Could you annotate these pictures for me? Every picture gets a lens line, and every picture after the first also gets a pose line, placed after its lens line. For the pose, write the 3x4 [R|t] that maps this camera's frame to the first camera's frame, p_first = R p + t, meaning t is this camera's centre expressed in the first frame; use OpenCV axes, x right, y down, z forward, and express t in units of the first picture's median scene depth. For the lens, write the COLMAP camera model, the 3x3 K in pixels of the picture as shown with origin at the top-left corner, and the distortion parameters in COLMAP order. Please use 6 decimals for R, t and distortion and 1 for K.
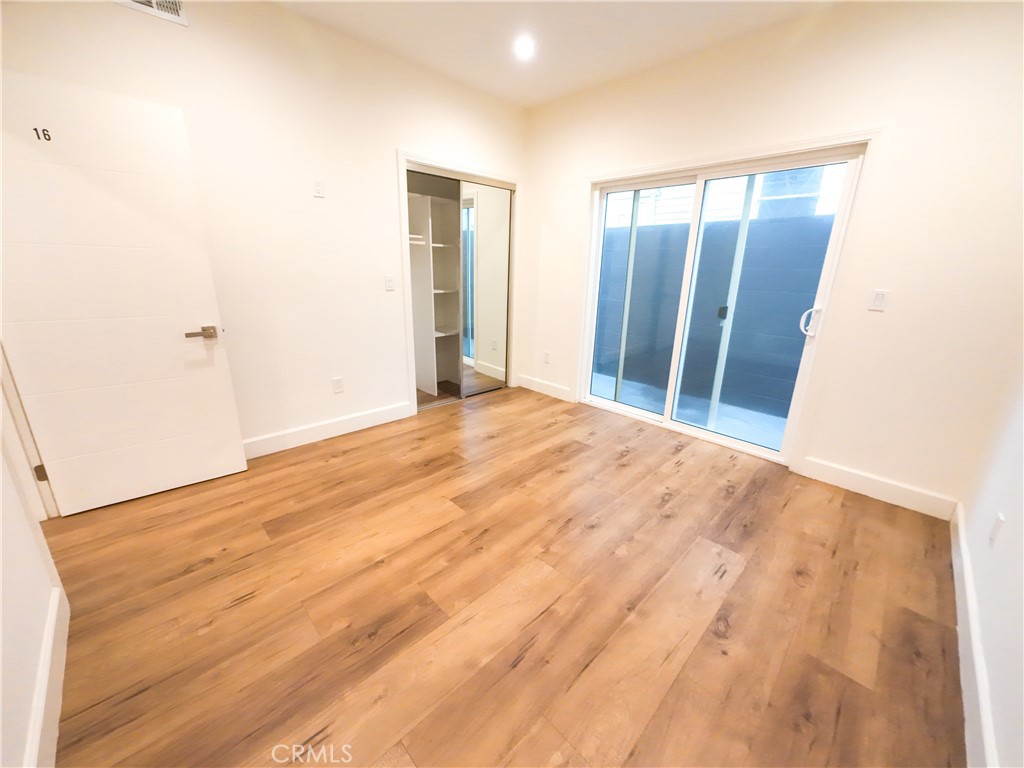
lens RADIAL K [[393.8, 0, 513.8], [0, 393.8, 384.0], [0, 0, 1]] dist [-0.007774, 0.002779]
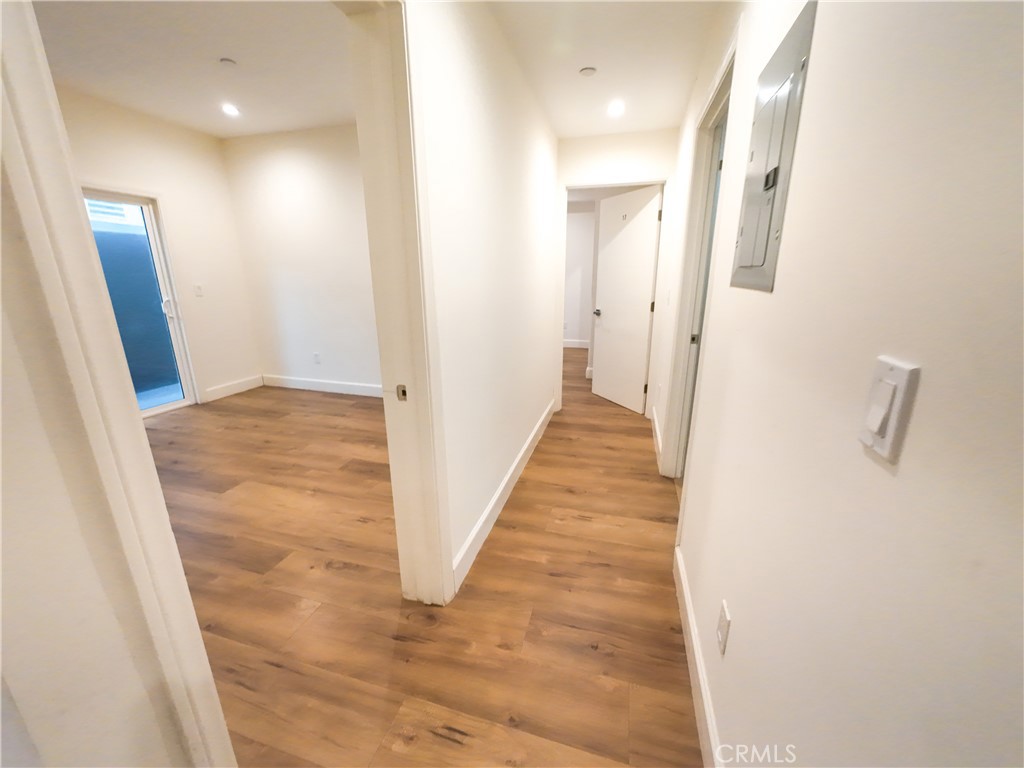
lens RADIAL K [[393.8, 0, 513.8], [0, 393.8, 384.0], [0, 0, 1]] dist [-0.007774, 0.002779]
pose [[-0.497285, -0.250934, 0.830506, -1.317750], [0.242311, 0.878995, 0.410674, -0.206845], [-0.833063, 0.405462, -0.376307, 0.590523]]
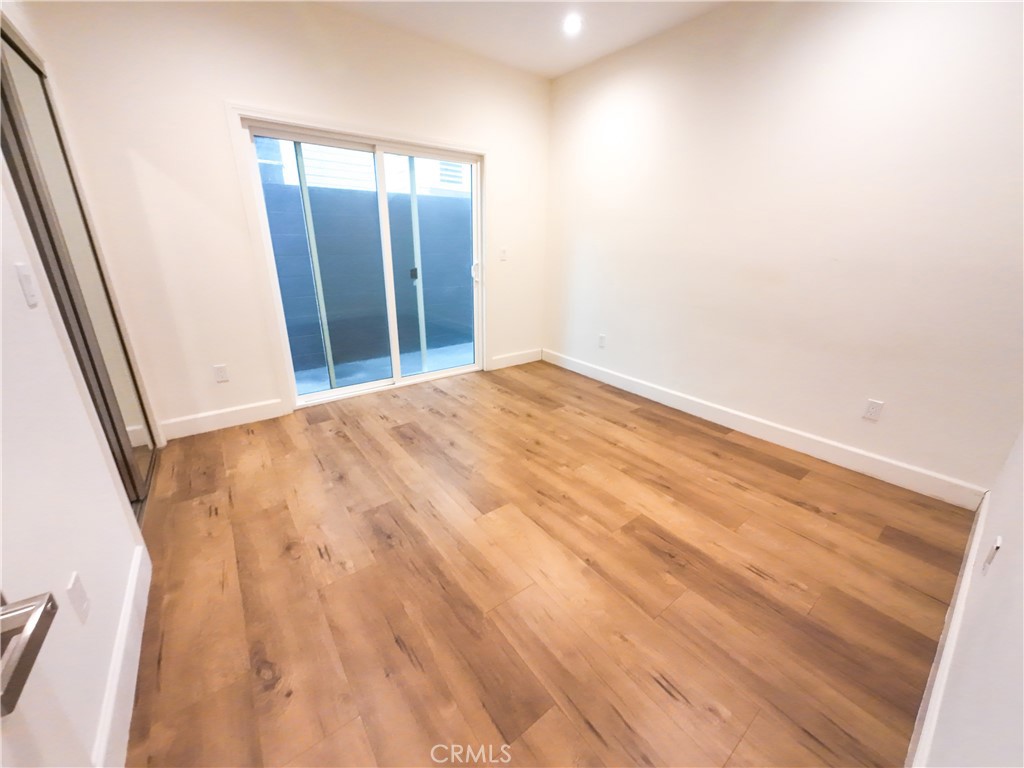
lens RADIAL K [[393.8, 0, 513.8], [0, 393.8, 384.0], [0, 0, 1]] dist [-0.007774, 0.002779]
pose [[0.119377, -0.356221, 0.926745, -0.815328], [0.277141, 0.908273, 0.313421, -0.208122], [-0.953385, 0.219423, 0.207150, 0.664963]]
